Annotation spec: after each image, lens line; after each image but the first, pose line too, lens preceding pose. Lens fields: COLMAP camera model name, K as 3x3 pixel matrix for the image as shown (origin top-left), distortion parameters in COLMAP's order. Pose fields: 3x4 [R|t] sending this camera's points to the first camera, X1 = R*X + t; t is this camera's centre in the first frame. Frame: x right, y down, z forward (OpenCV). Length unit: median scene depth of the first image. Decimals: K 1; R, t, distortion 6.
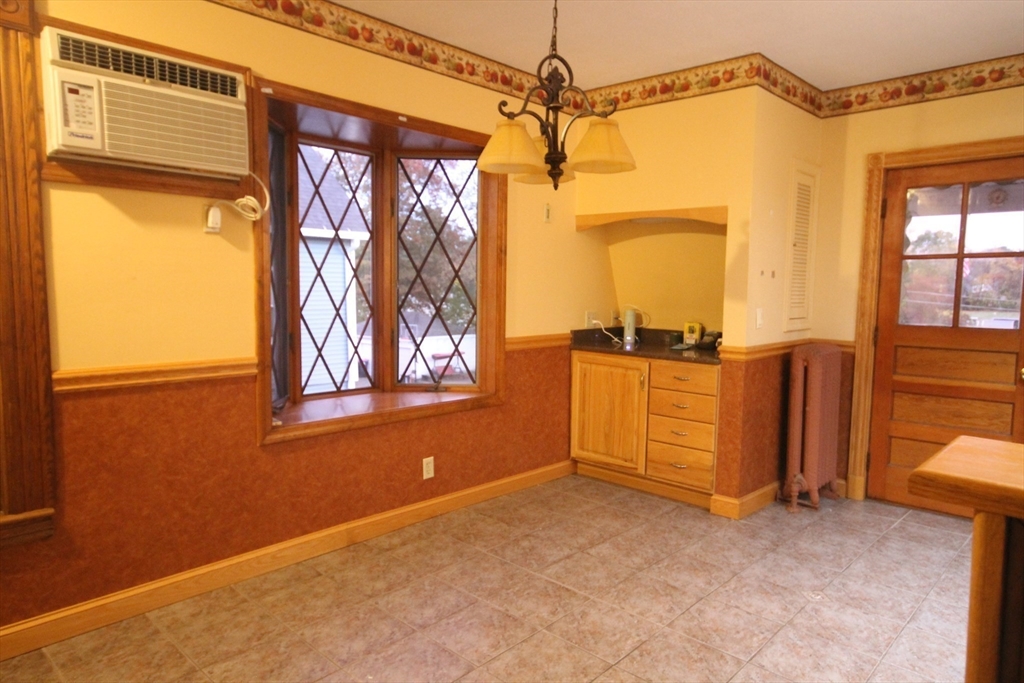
lens RADIAL K [[660.7, 0, 512.2], [0, 660.7, 342.8], [0, 0, 1]] dist [-0.001308, 0.000469]
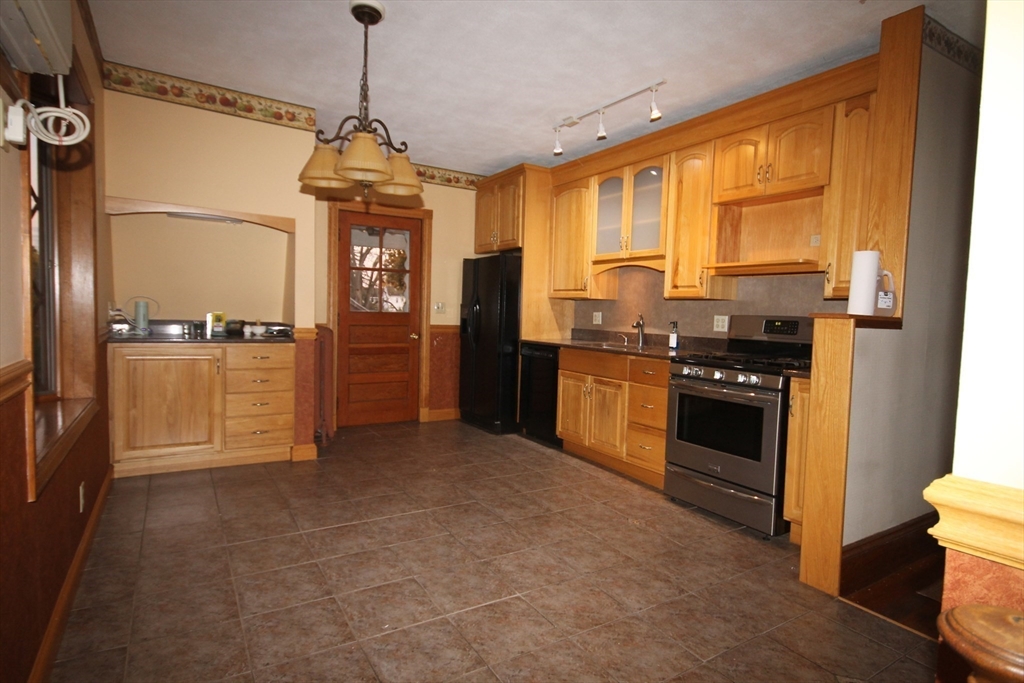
lens RADIAL K [[547.7, 0, 511.6], [0, 547.7, 342.6], [0, 0, 1]] dist [0.001885, 0.000919]
pose [[0.254254, -0.062713, 0.965102, -0.749717], [0.057980, 0.997089, 0.049516, 0.005584], [-0.965398, 0.043367, 0.257150, 0.409347]]
